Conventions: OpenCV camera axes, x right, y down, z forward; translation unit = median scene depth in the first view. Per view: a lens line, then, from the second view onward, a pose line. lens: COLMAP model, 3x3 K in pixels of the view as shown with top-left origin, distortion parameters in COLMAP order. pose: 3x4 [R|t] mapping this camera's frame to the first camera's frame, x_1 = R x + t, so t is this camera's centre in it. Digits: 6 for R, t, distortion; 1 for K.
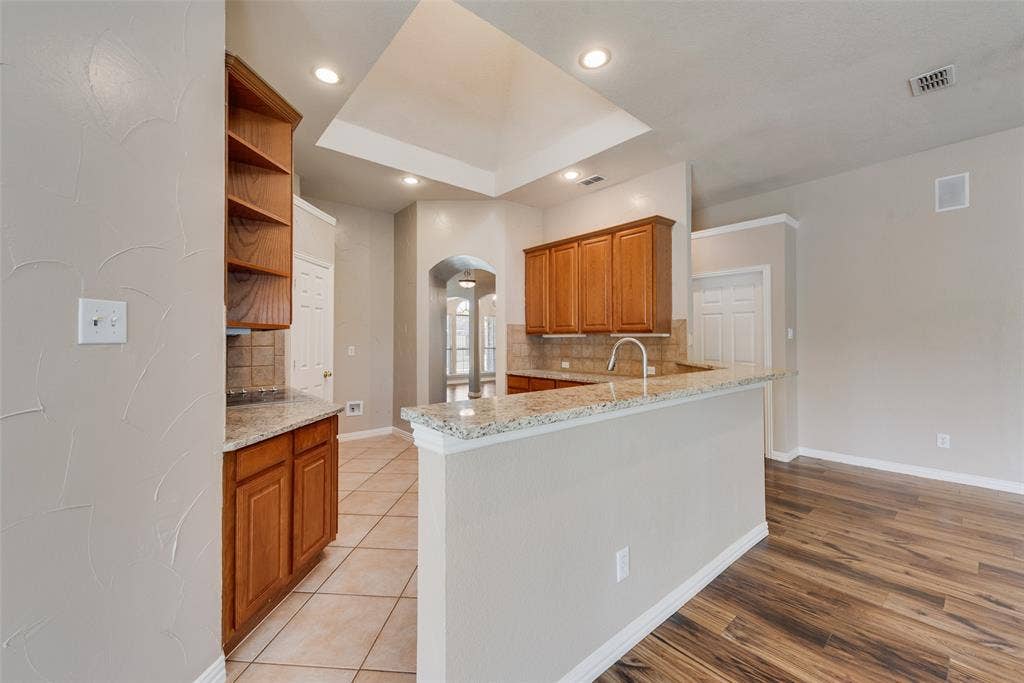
lens RADIAL K [[406.6, 0, 512.8], [0, 406.6, 340.1], [0, 0, 1]] dist [-0.010137, -0.000012]
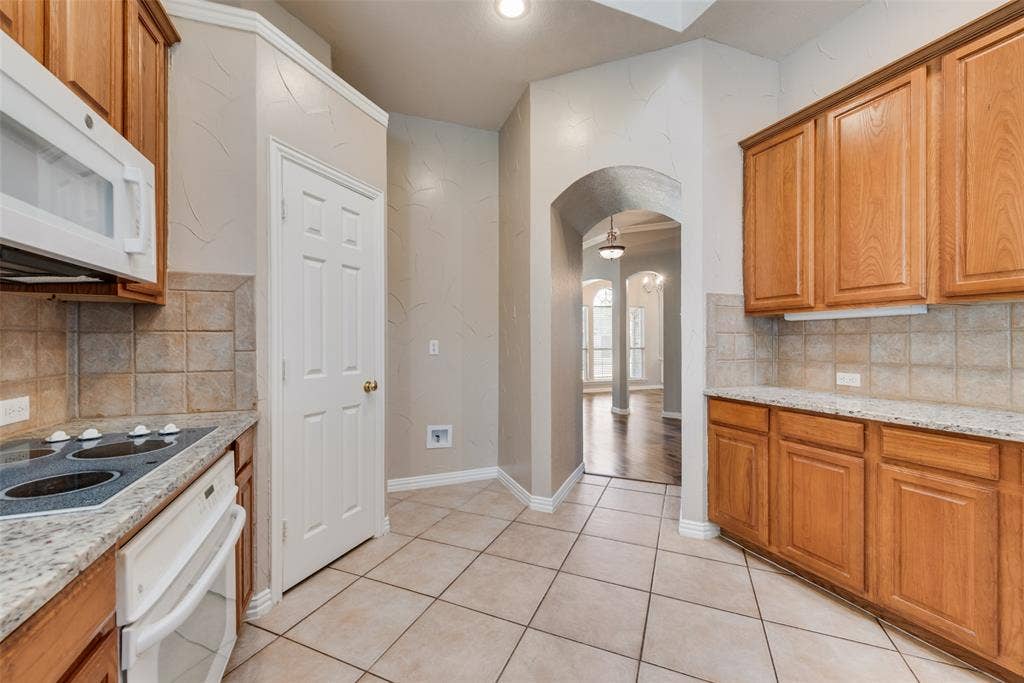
lens RADIAL K [[410.6, 0, 512.0], [0, 410.6, 341.5], [0, 0, 1]] dist [-0.010290, -0.000012]
pose [[0.946066, -0.000747, -0.323973, -0.070772], [0.000625, 1.000000, -0.000478, 0.018351], [0.323974, 0.000250, 0.946066, 0.429450]]
